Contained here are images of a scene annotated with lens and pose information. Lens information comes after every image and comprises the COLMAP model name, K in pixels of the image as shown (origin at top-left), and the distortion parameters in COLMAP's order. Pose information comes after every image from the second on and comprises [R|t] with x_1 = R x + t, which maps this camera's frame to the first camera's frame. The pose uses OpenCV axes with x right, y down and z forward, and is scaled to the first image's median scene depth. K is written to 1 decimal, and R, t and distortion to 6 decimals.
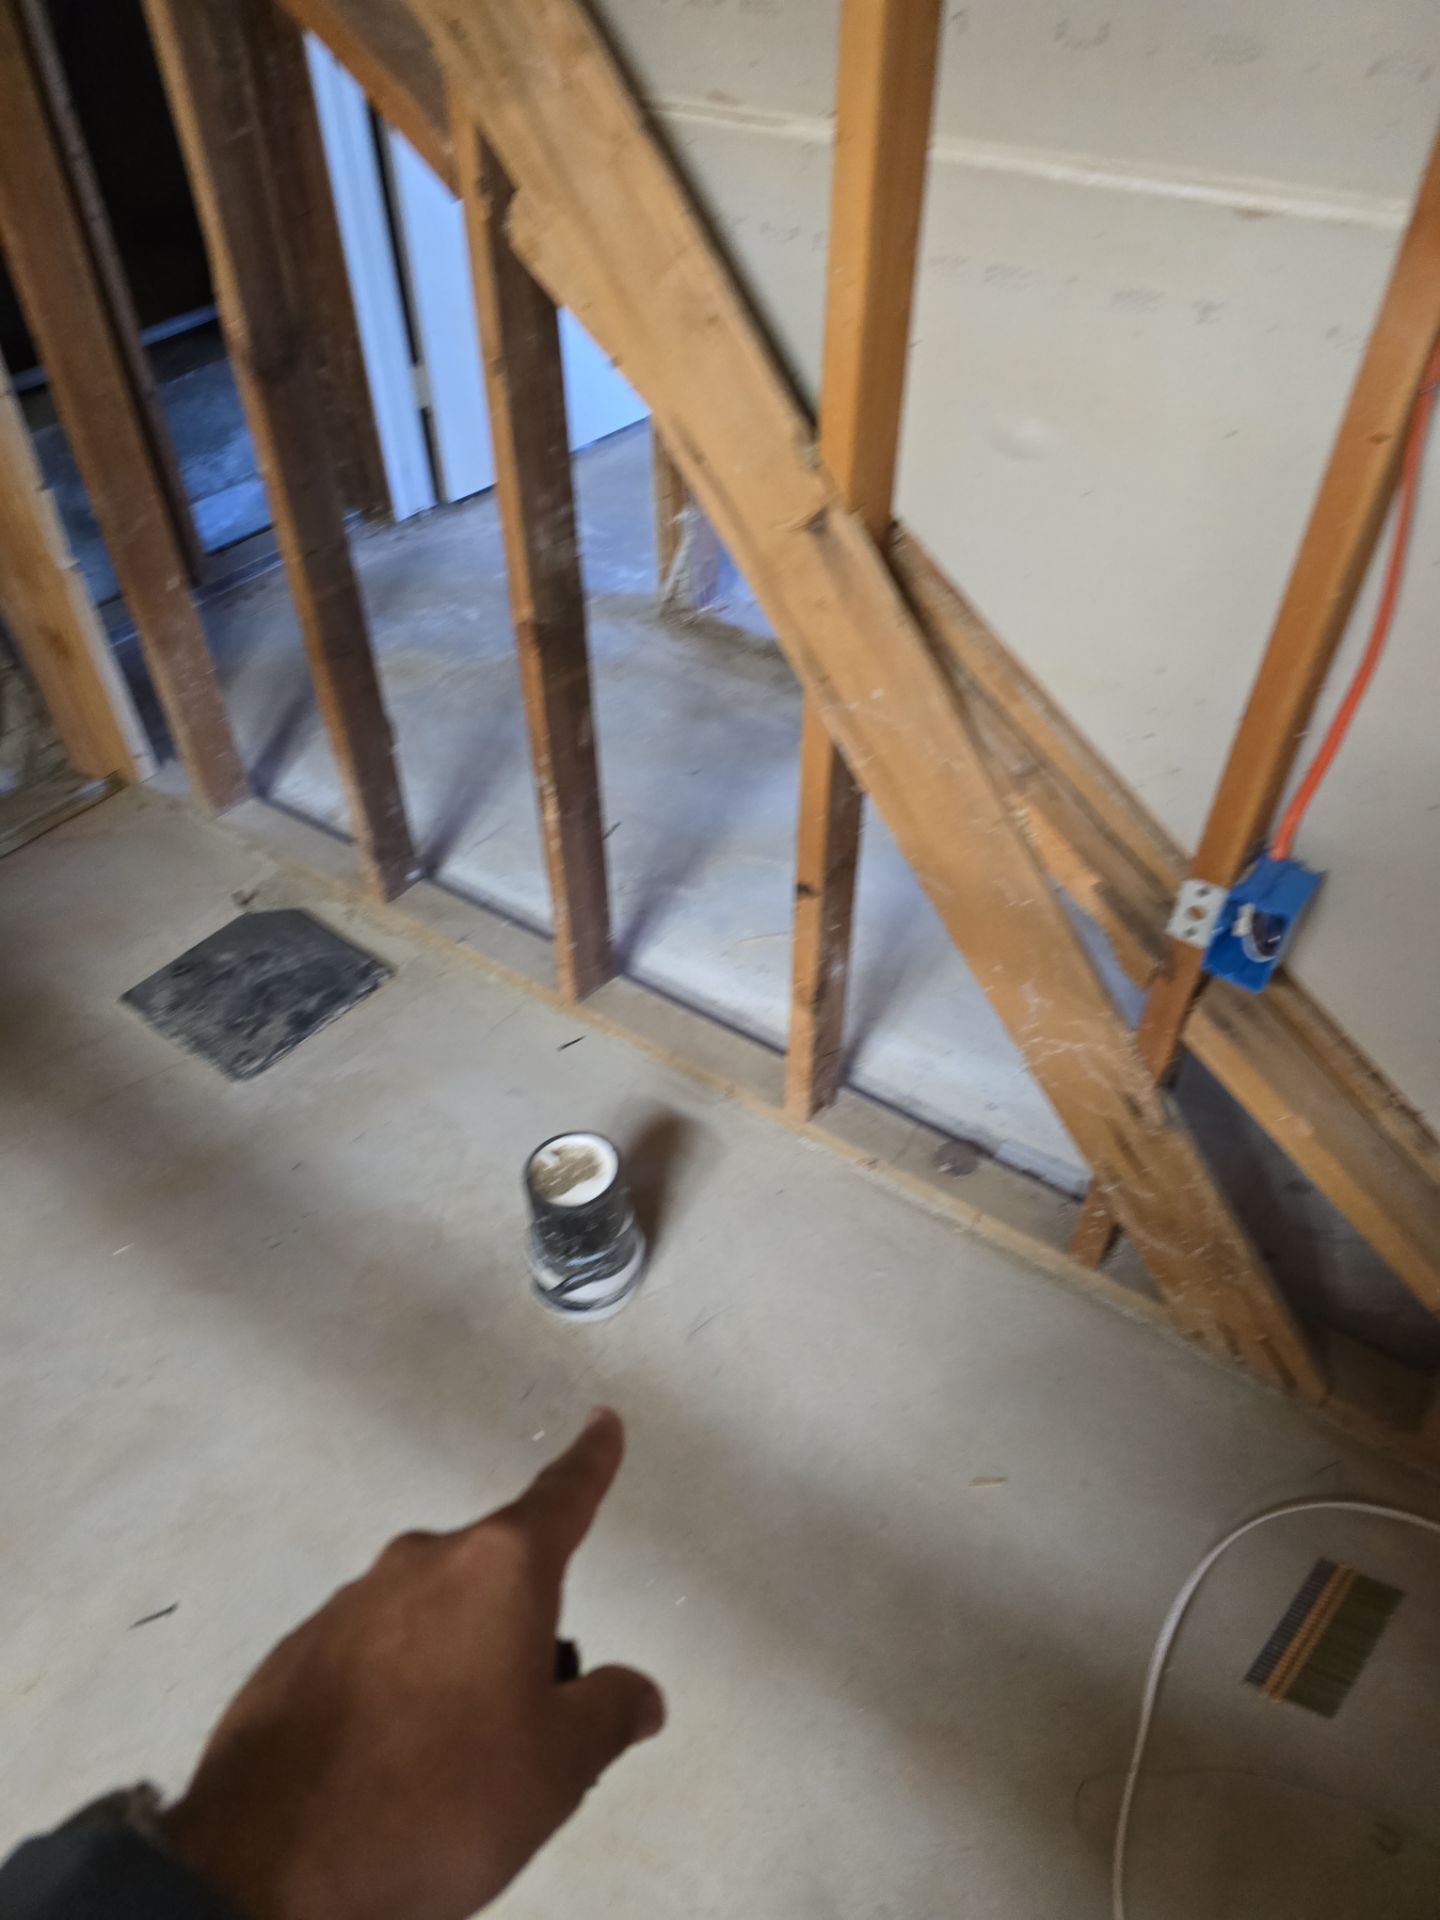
lens RADIAL K [[1279.1, 0, 738.1], [0, 1279.1, 951.9], [0, 0, 1]] dist [0.057820, -0.047409]
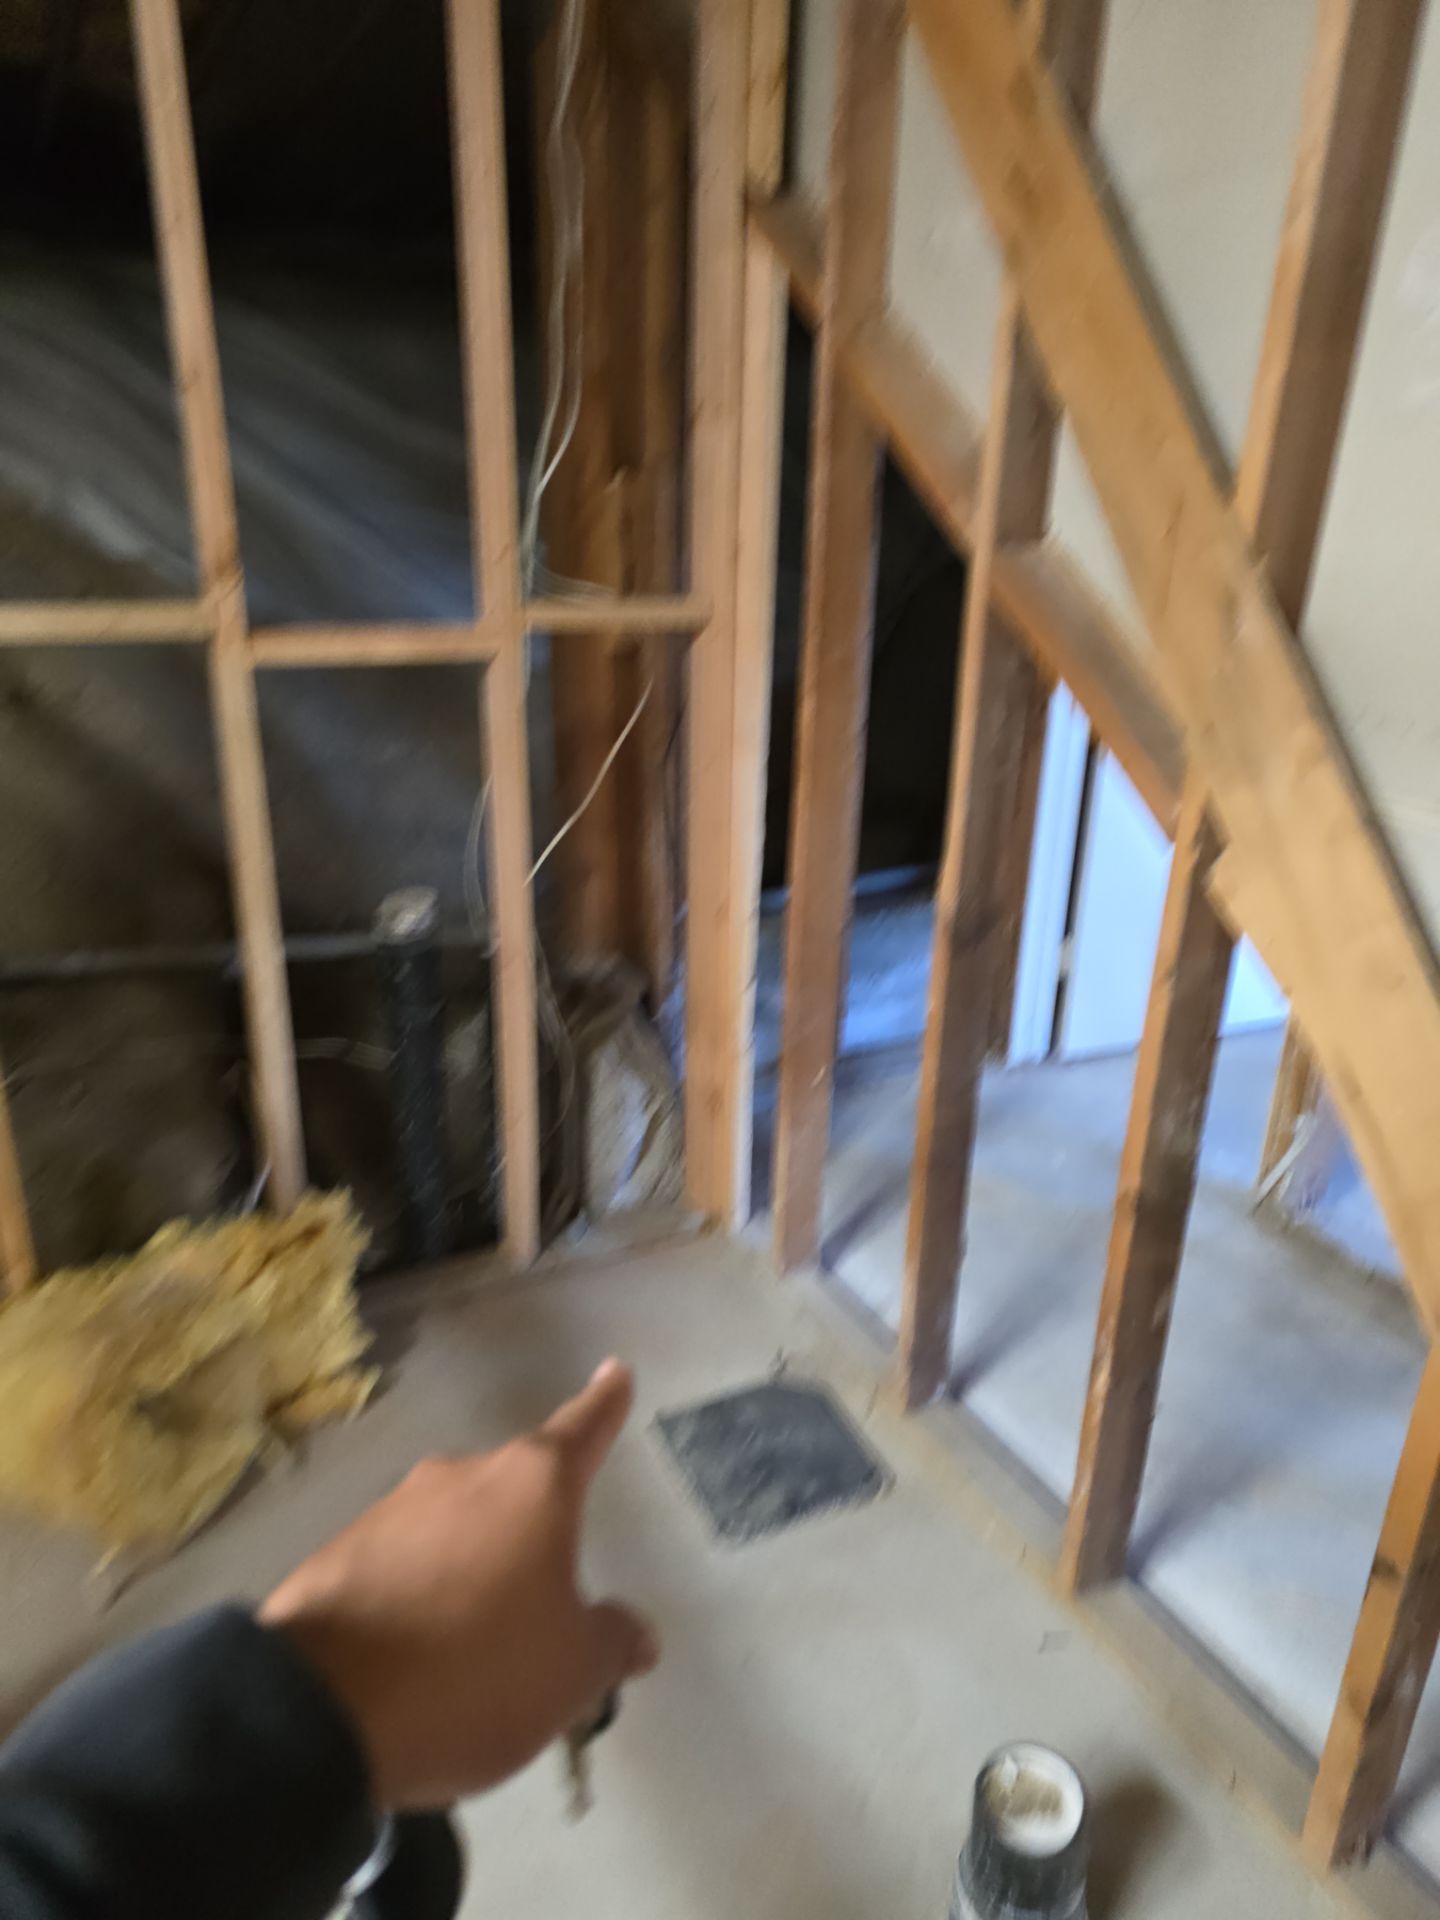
lens RADIAL K [[1279.1, 0, 739.5], [0, 1279.1, 958.9], [0, 0, 1]] dist [0.057820, -0.047409]
pose [[0.883937, 0.186674, -0.428729, -0.031693], [-0.338302, 0.888252, -0.310742, 0.004889], [0.322812, 0.419717, 0.848310, -0.055204]]
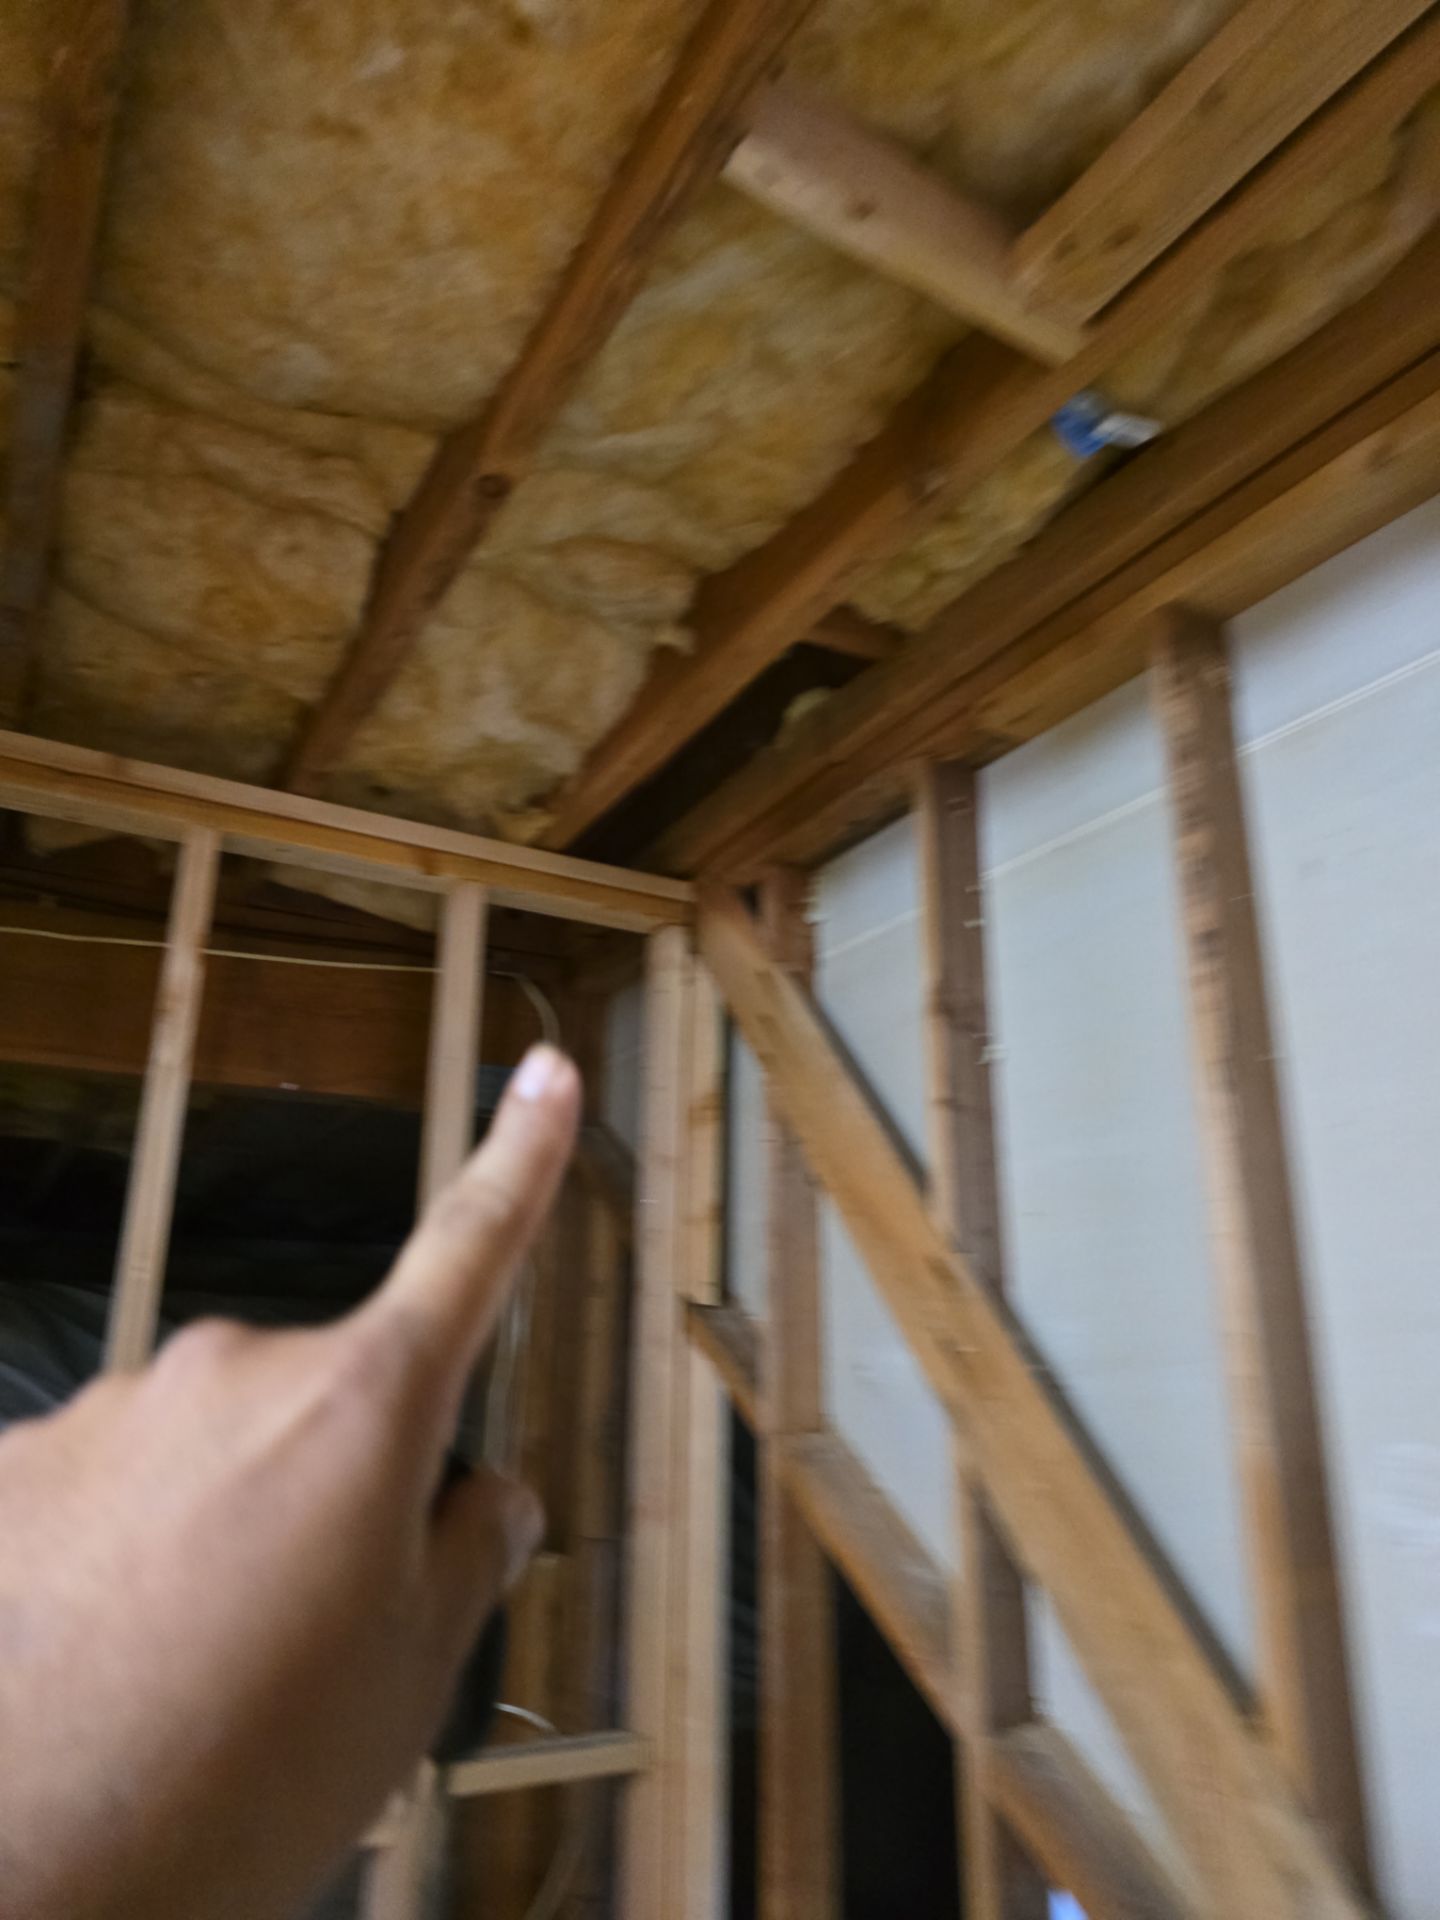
lens RADIAL K [[1279.1, 0, 732.2], [0, 1279.1, 943.6], [0, 0, 1]] dist [0.057820, -0.047409]
pose [[0.904523, -0.143987, -0.401380, -0.075527], [-0.290085, 0.482140, -0.826675, -0.147625], [0.312552, 0.864181, 0.394339, -0.125217]]
